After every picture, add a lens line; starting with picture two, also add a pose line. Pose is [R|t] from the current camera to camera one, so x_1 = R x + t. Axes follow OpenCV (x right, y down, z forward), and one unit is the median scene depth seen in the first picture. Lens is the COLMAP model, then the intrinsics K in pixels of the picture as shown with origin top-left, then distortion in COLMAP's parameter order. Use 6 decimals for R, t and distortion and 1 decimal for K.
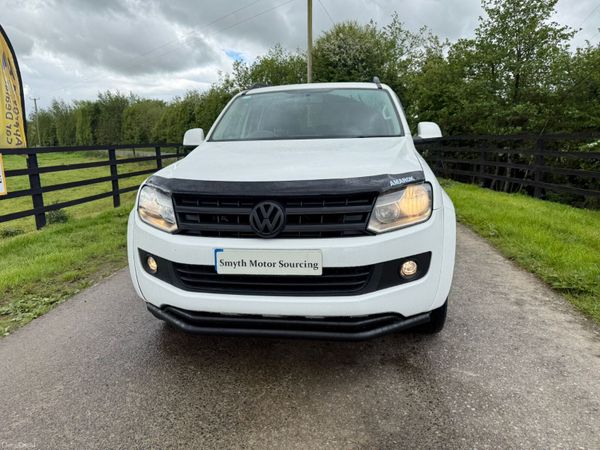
lens RADIAL K [[436.1, 0, 300.0], [0, 436.1, 225.0], [0, 0, 1]] dist [0.017970, -0.025066]
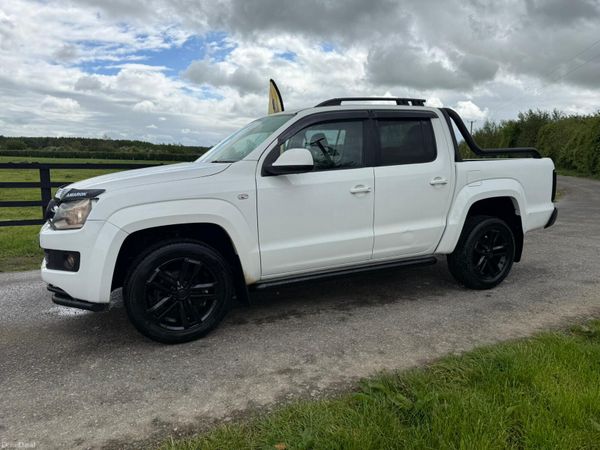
lens RADIAL K [[434.1, 0, 291.5], [0, 434.1, 233.9], [0, 0, 1]] dist [0.008254, -0.016553]
pose [[0.547802, 0.158394, -0.821477, 1.376521], [-0.175130, 0.981870, 0.072535, -0.159044], [0.818072, 0.104131, 0.565610, 0.646490]]
